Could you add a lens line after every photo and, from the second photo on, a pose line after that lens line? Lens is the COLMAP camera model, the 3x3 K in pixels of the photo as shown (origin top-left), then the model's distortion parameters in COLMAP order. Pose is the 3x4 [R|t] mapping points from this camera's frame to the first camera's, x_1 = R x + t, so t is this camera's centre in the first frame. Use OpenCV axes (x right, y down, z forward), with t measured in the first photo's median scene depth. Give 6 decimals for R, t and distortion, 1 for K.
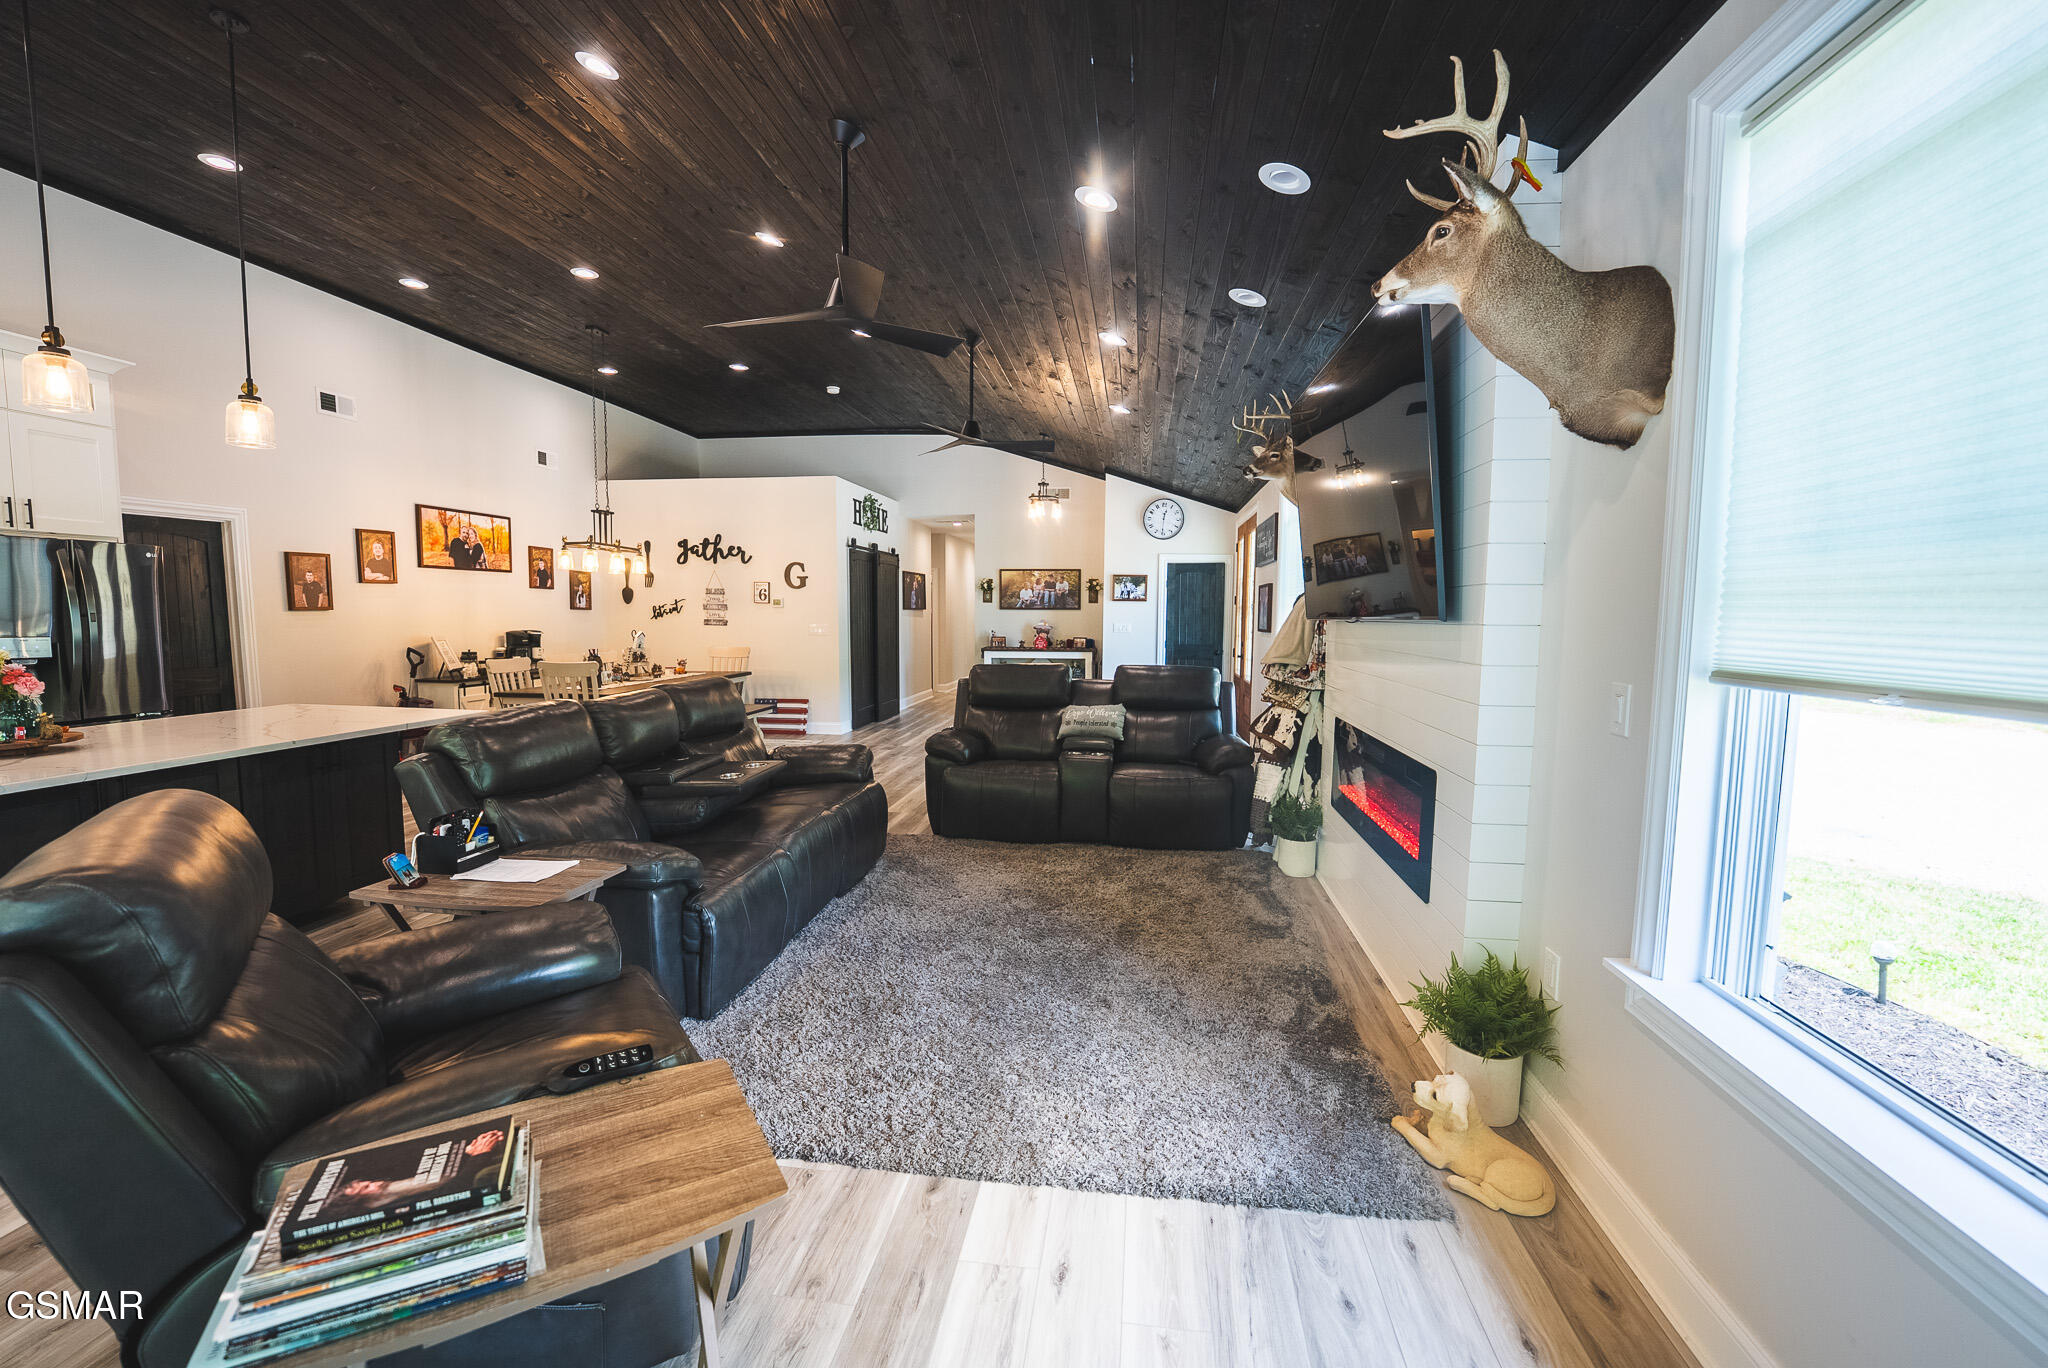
lens RADIAL K [[841.7, 0, 1024.6], [0, 841.7, 690.2], [0, 0, 1]] dist [-0.026704, 0.001825]
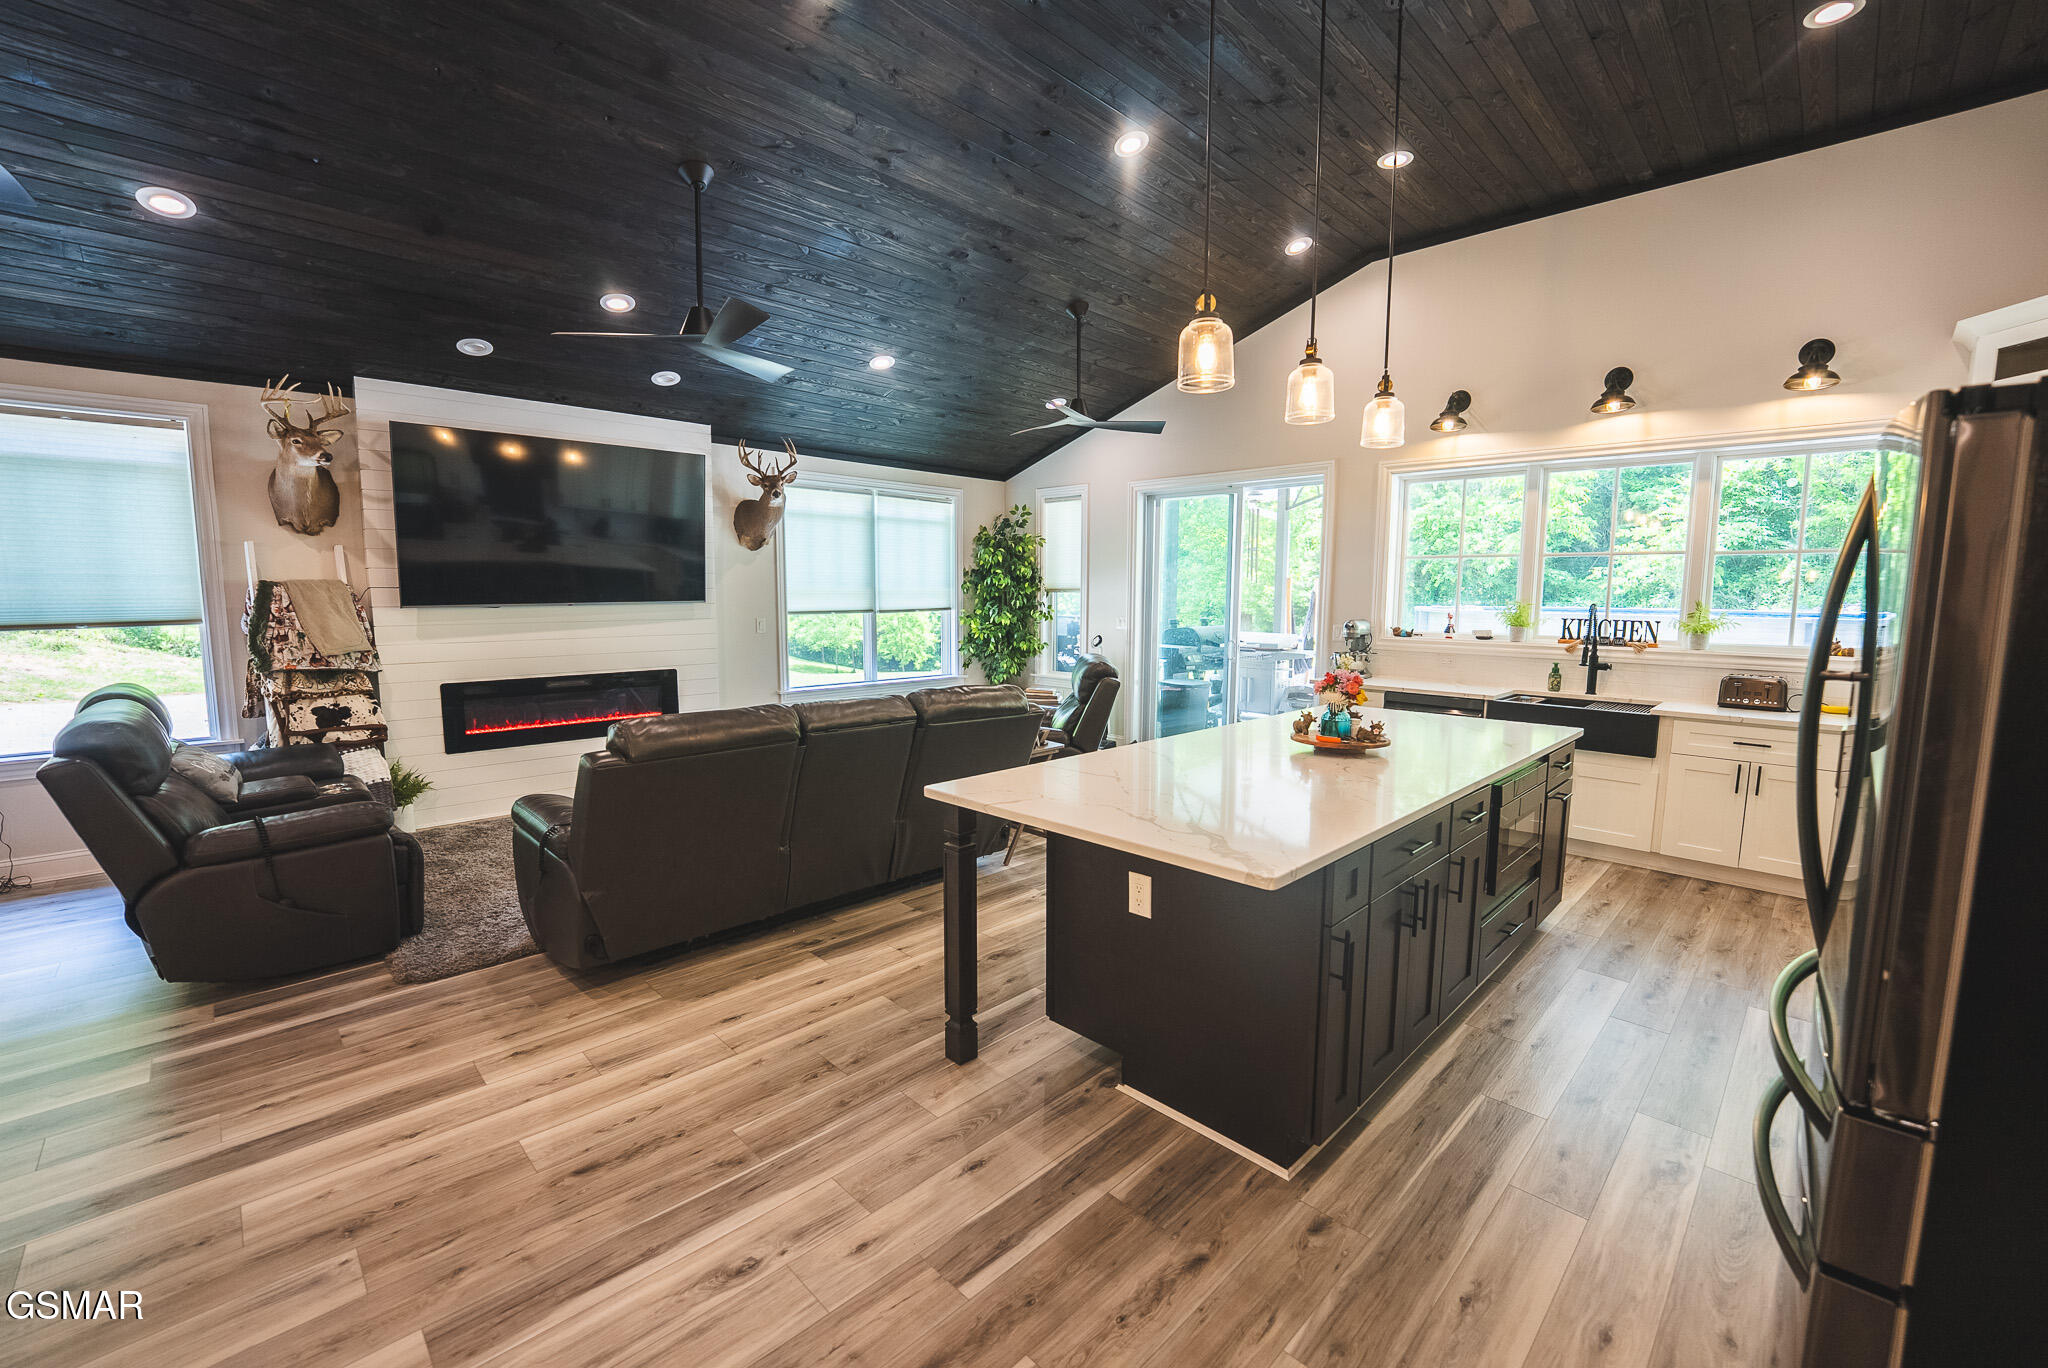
lens RADIAL K [[841.7, 0, 1031.4], [0, 841.7, 688.2], [0, 0, 1]] dist [-0.026704, 0.001825]
pose [[-0.802575, -0.080041, 0.591157, -0.469166], [0.043771, 0.980386, 0.192167, -0.070133], [-0.594943, 0.180104, -0.783329, 0.621605]]
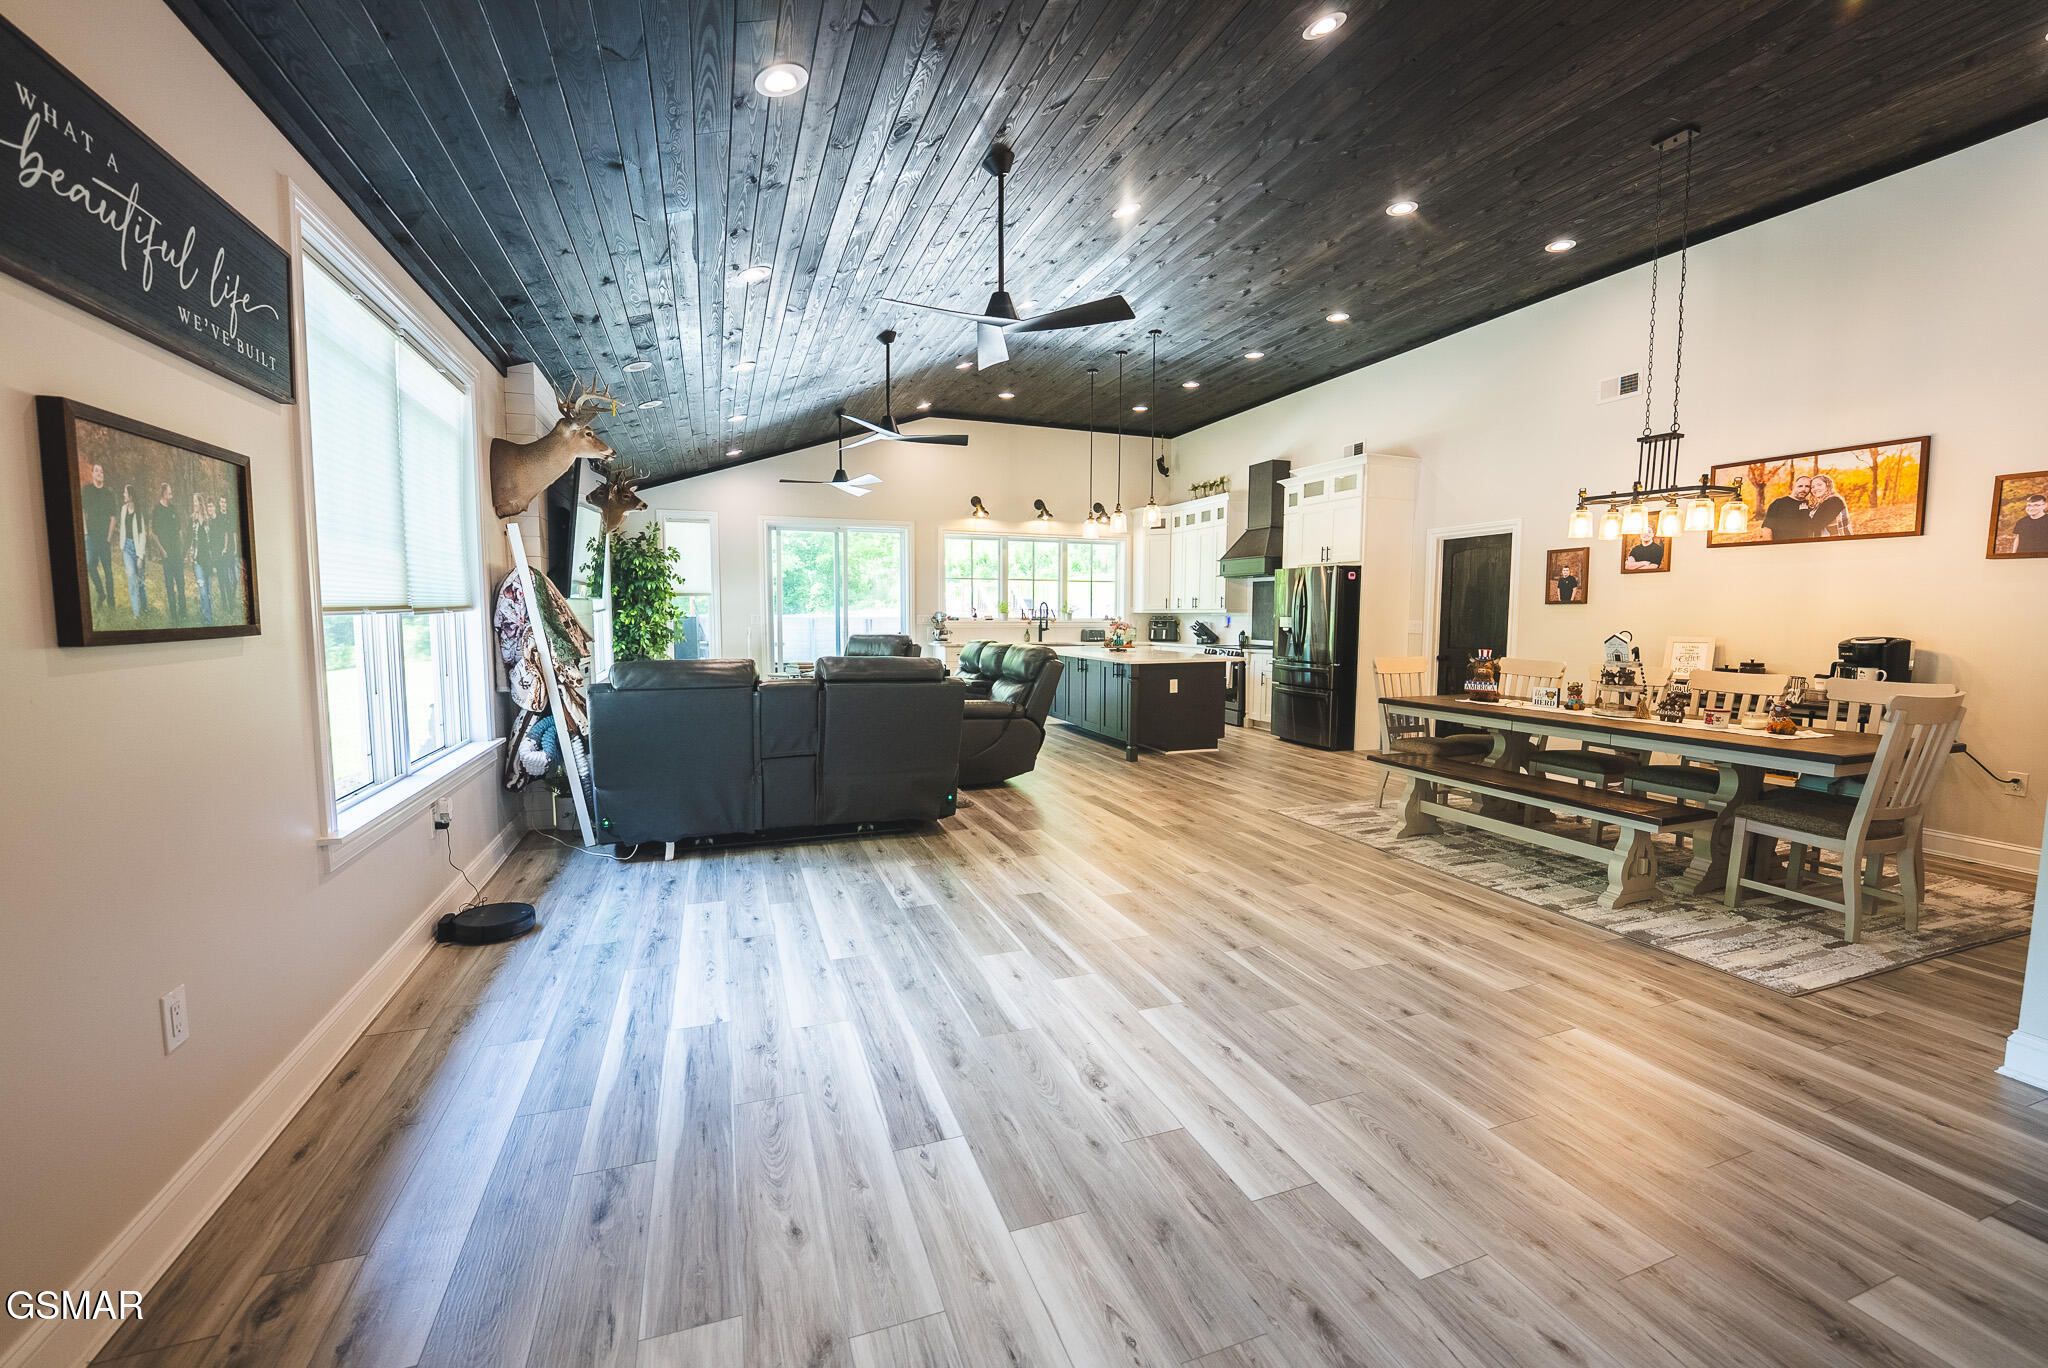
lens RADIAL K [[841.7, 0, 1033.1], [0, 841.7, 686.7], [0, 0, 1]] dist [-0.026704, 0.001825]
pose [[-0.875125, 0.031833, -0.482850, 0.151873], [-0.055351, 0.984699, 0.165238, -0.085193], [0.480722, 0.171330, -0.859973, 1.043158]]
